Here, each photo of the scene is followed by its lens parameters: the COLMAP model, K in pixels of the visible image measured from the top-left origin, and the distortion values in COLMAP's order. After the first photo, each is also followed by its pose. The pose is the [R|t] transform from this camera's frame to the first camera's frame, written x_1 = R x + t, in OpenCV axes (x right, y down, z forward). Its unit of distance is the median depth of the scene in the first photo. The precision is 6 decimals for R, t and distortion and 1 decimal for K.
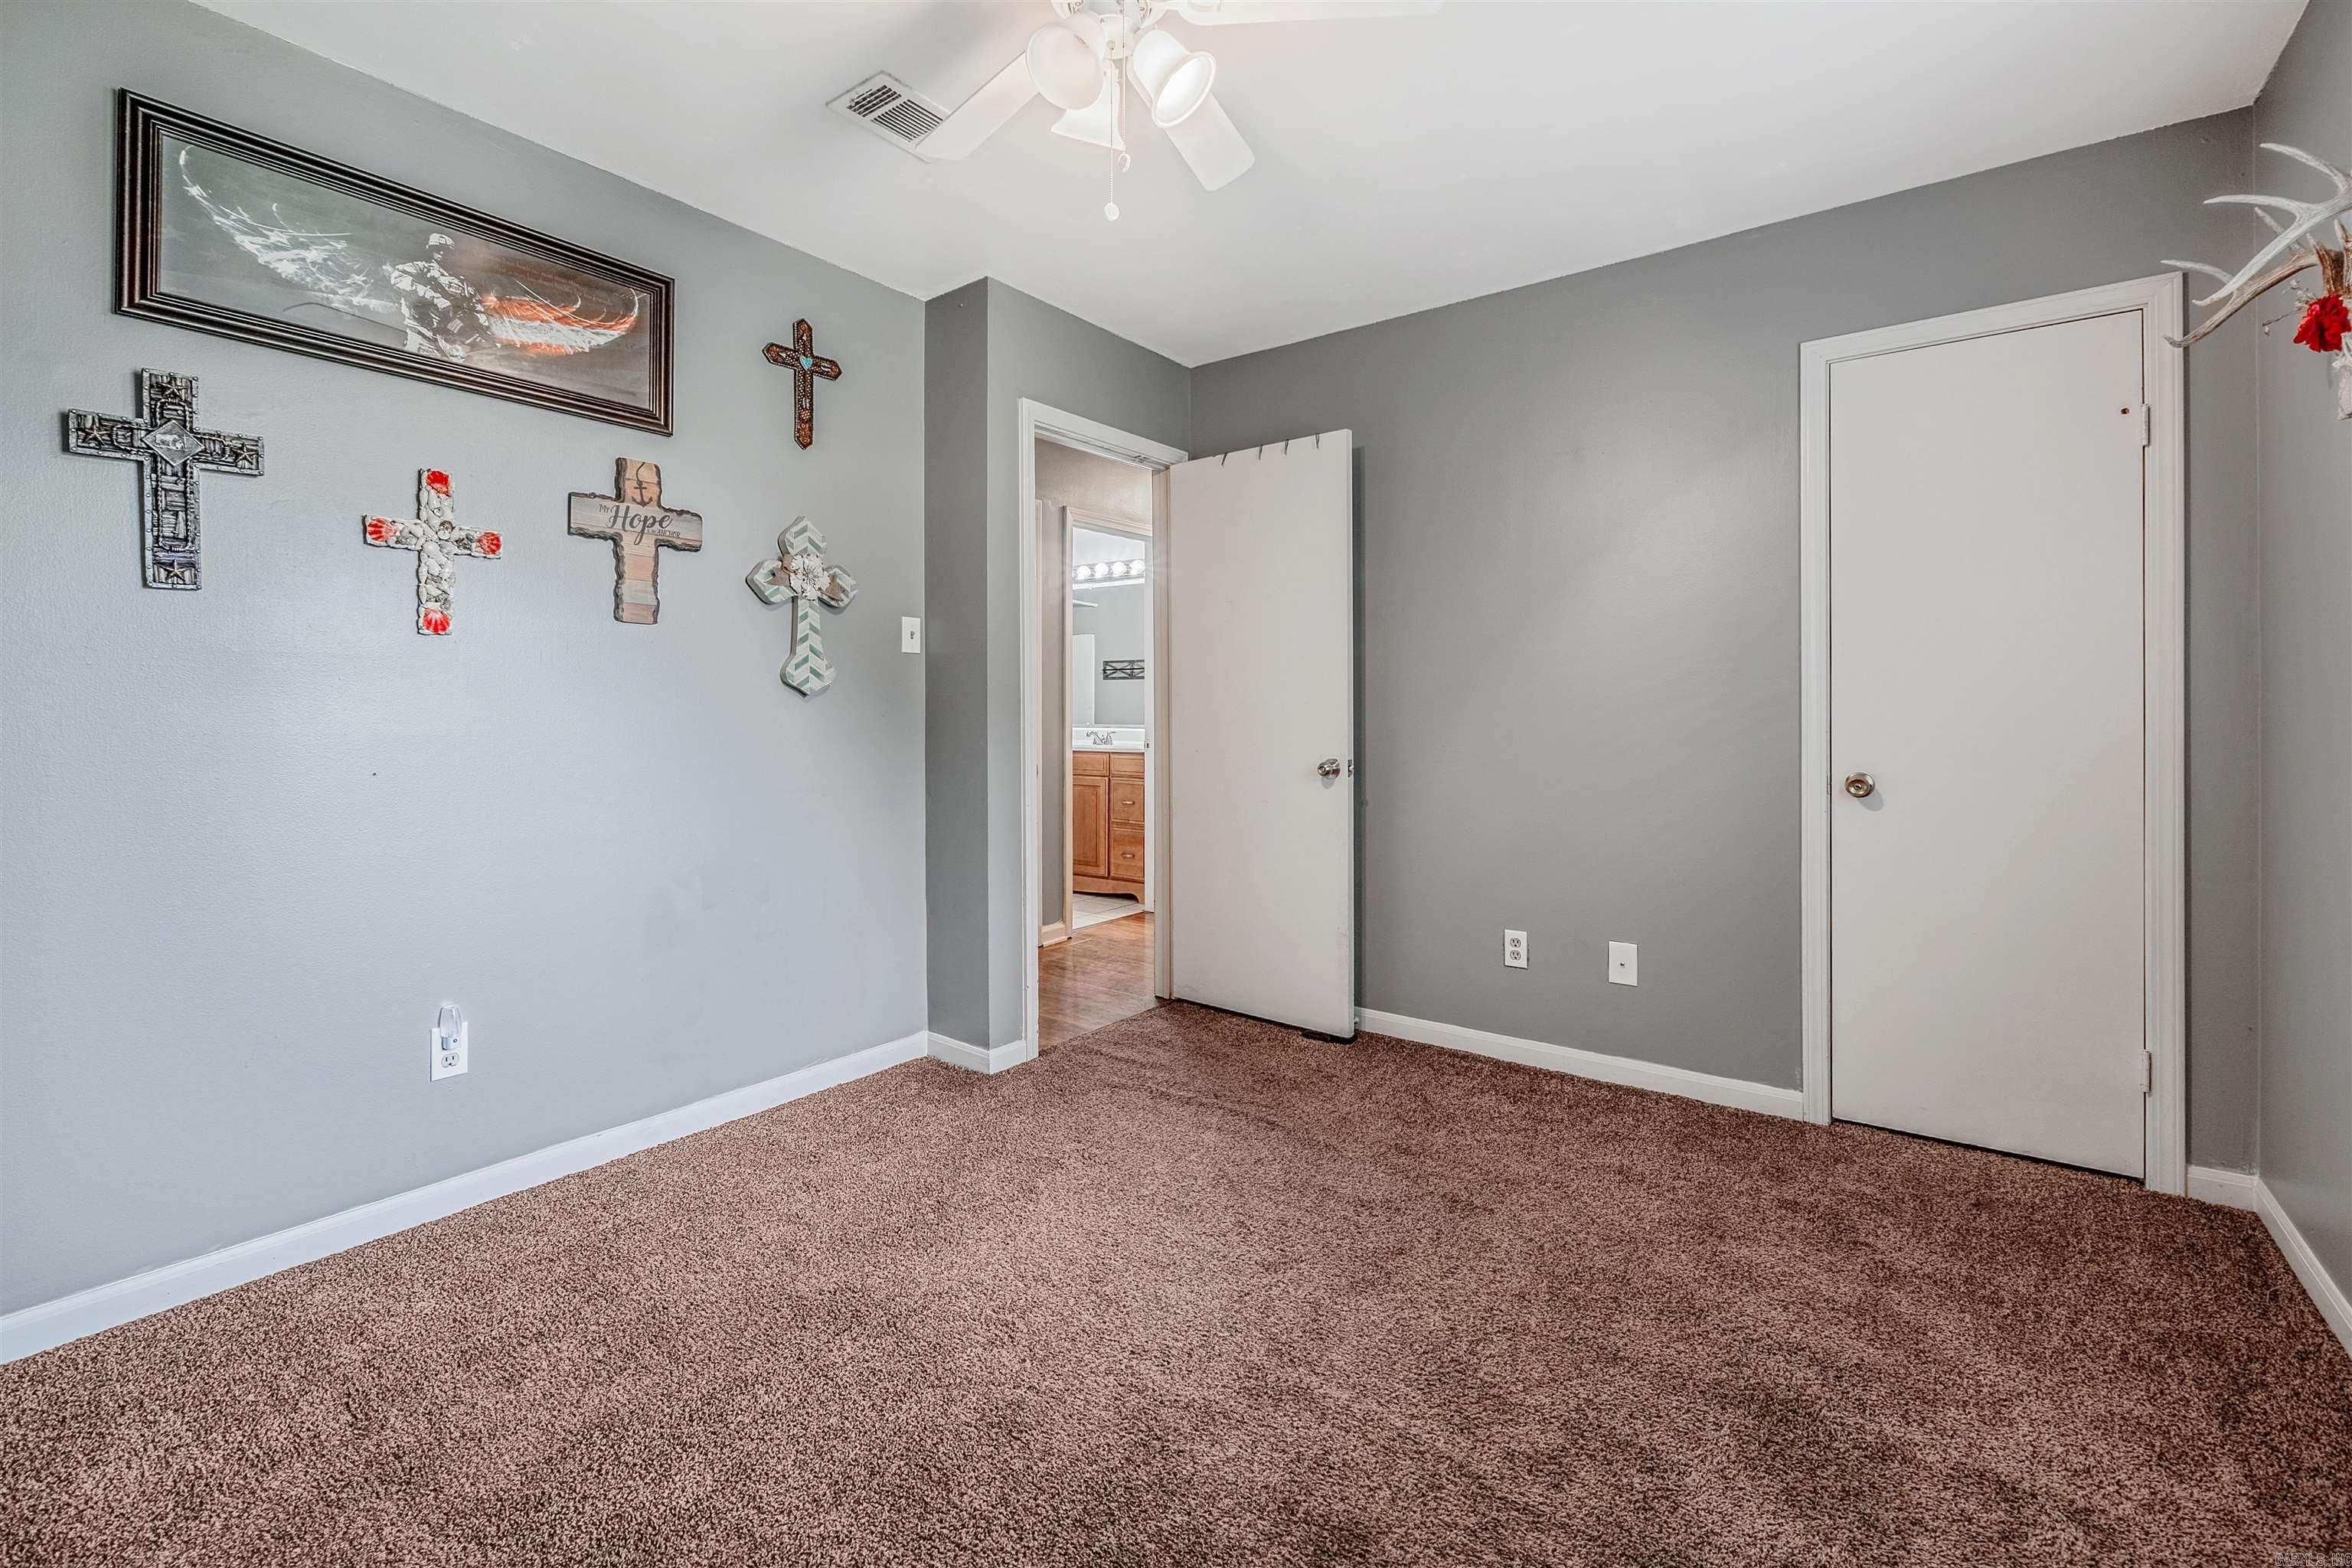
lens RADIAL K [[1019.3, 0, 1172.4], [0, 1019.3, 712.5], [0, 0, 1]] dist [-0.003481, -0.000612]
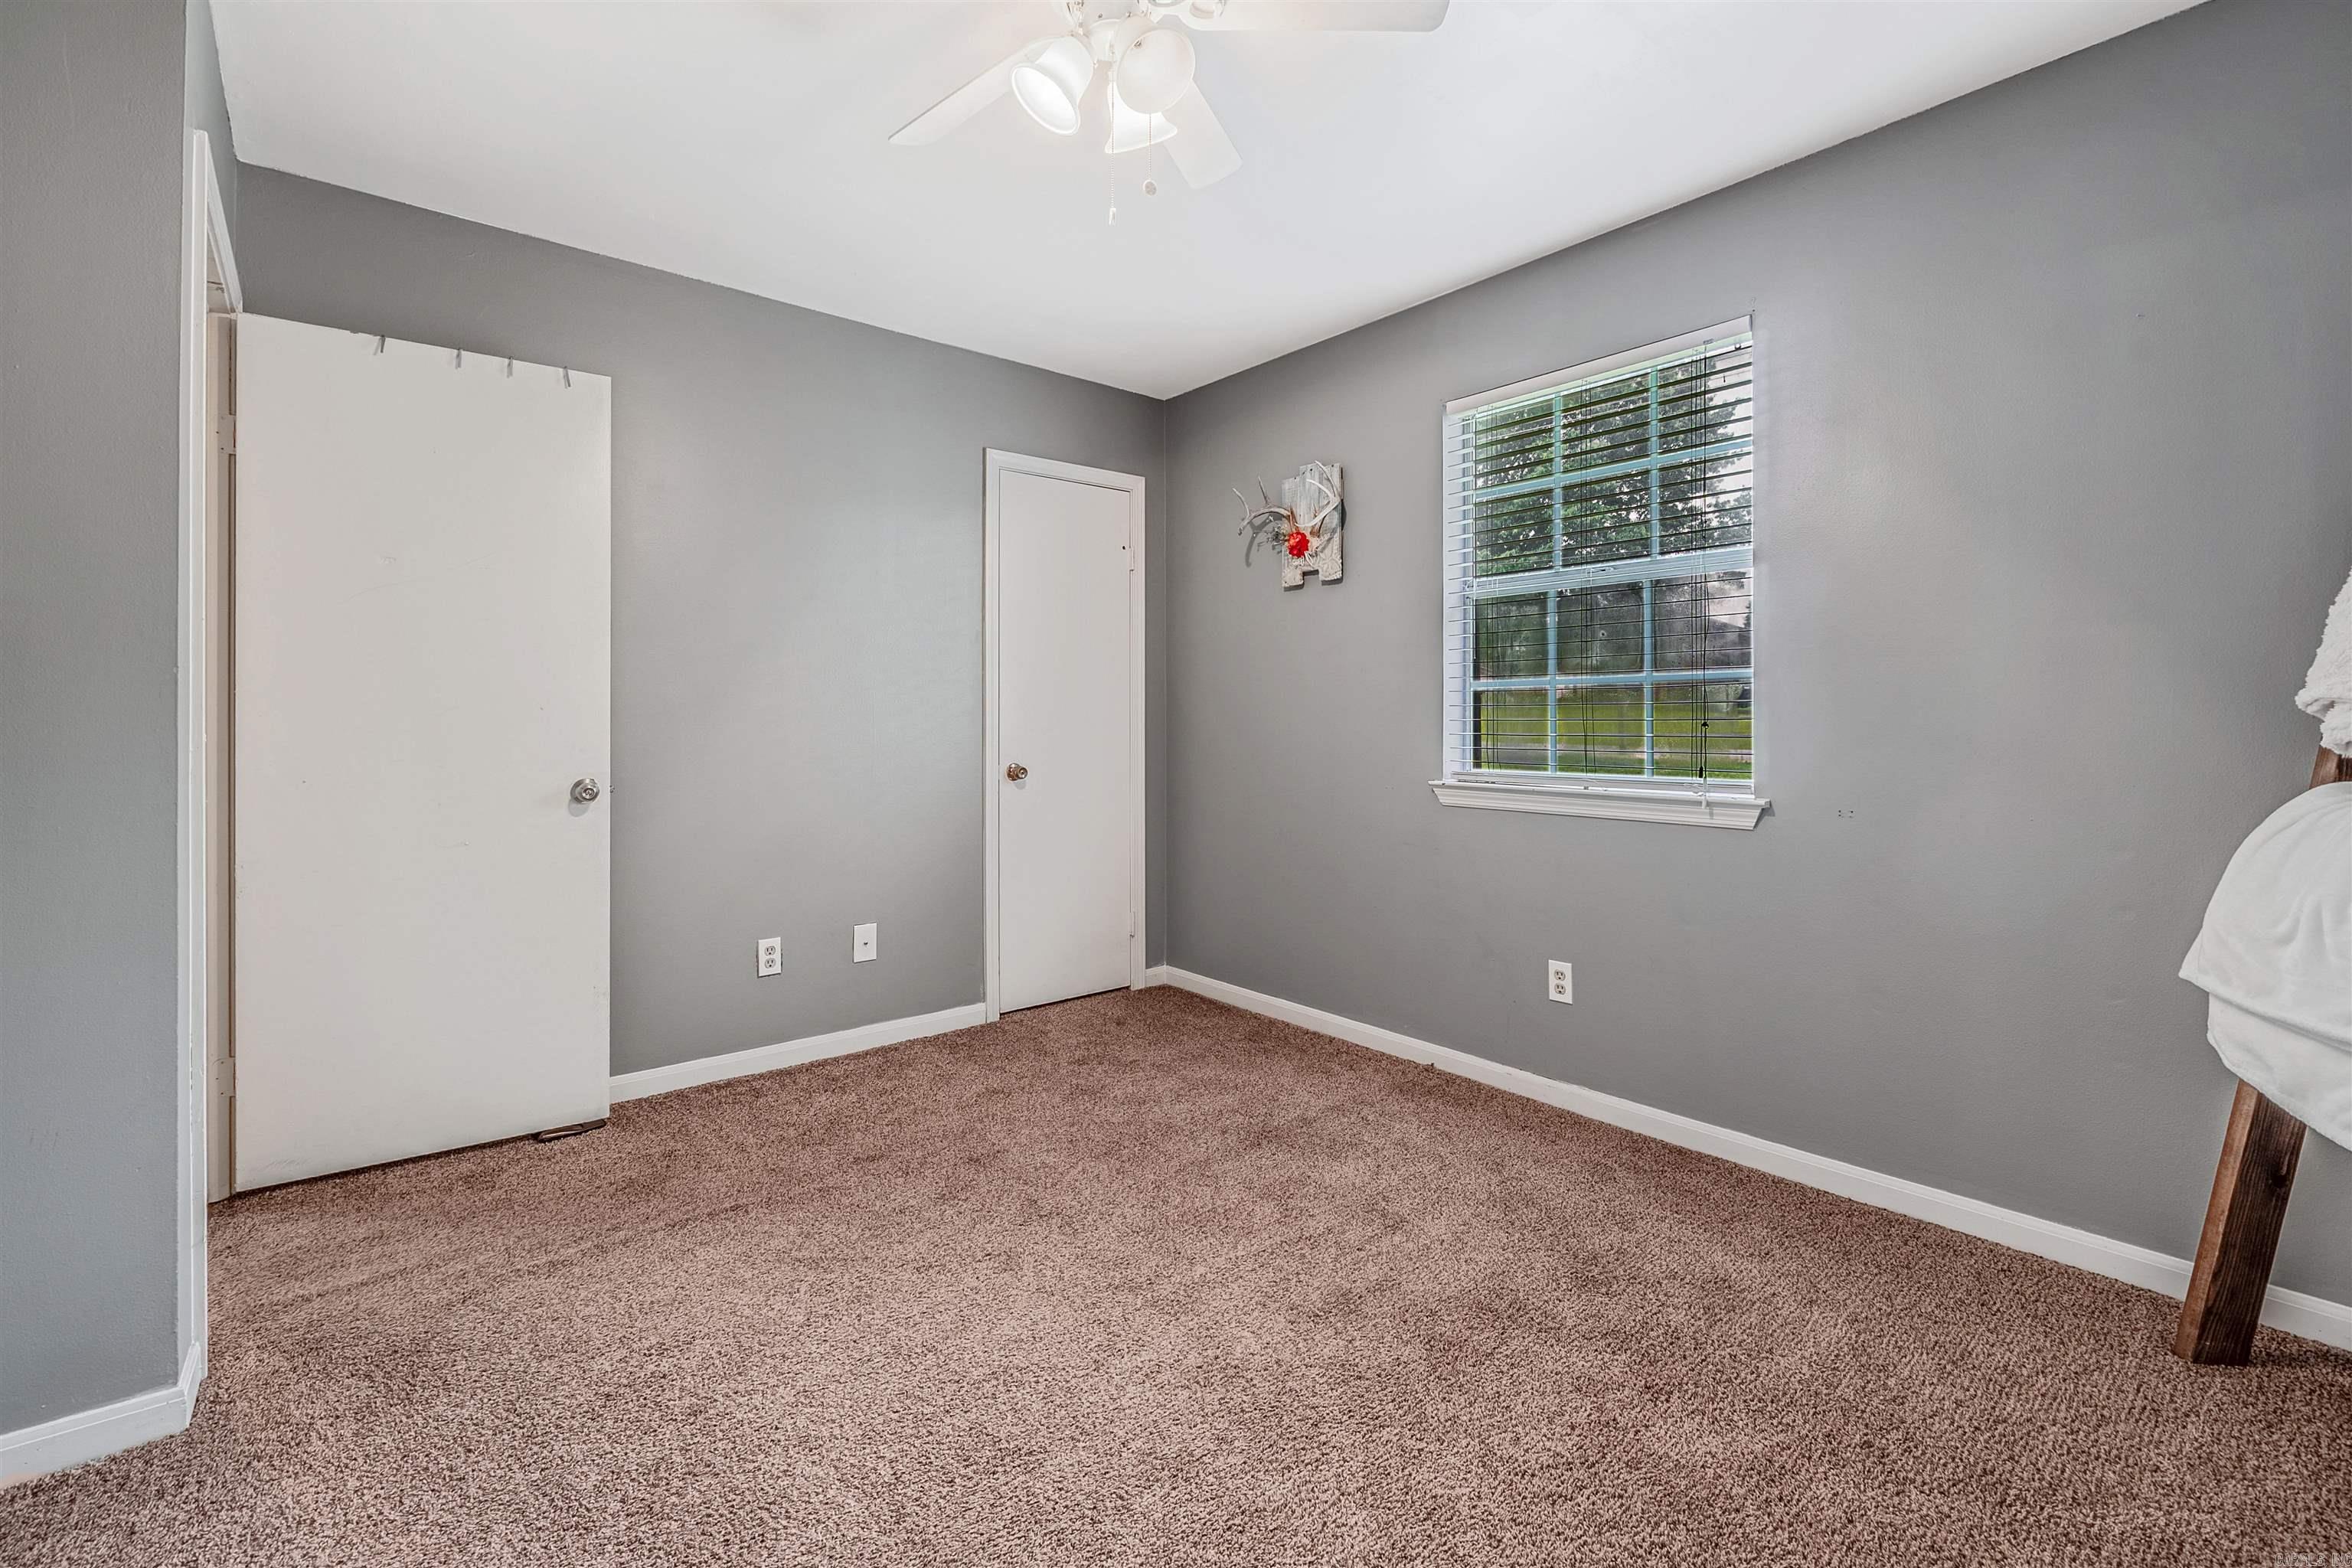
lens RADIAL K [[1013.0, 0, 1173.3], [0, 1013.0, 716.9], [0, 0, 1]] dist [0.001542, 0.000244]
pose [[0.230702, 0.000838, 0.973024, -0.633832], [-0.000826, 0.999999, -0.000666, -0.004550], [-0.973024, -0.000650, 0.230703, 0.448364]]
